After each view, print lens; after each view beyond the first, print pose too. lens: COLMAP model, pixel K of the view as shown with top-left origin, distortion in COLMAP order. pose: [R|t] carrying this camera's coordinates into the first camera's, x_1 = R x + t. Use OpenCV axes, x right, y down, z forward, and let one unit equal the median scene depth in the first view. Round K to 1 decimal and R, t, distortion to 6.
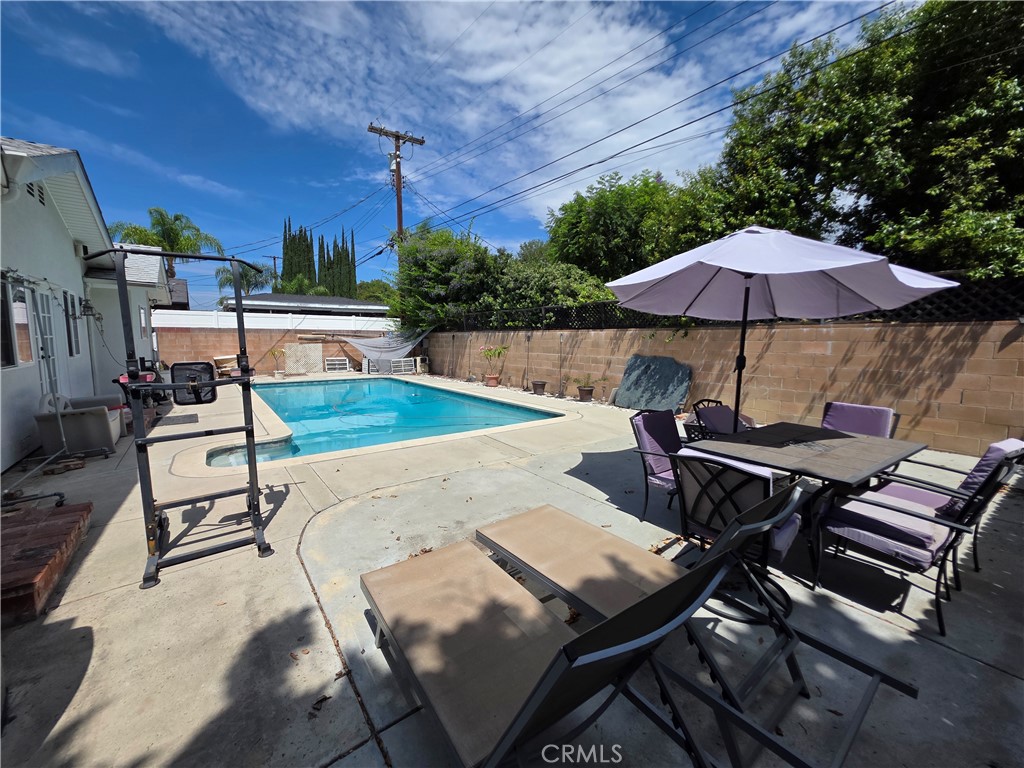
lens RADIAL K [[410.1, 0, 515.4], [0, 410.1, 381.2], [0, 0, 1]] dist [0.001692, 0.000037]
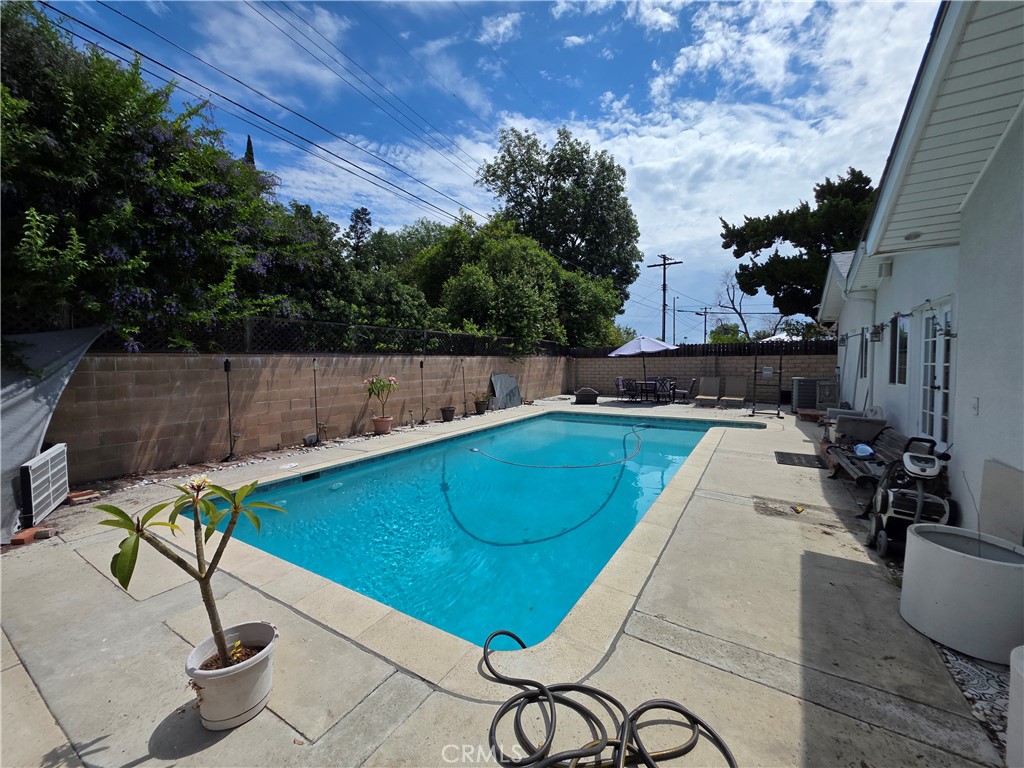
lens RADIAL K [[410.1, 0, 515.4], [0, 410.1, 381.2], [0, 0, 1]] dist [0.001692, 0.000037]
pose [[-0.356792, -0.047538, 0.932974, -0.892353], [0.105997, 0.990195, 0.090990, -0.130801], [-0.928151, 0.131357, -0.348255, 1.156227]]
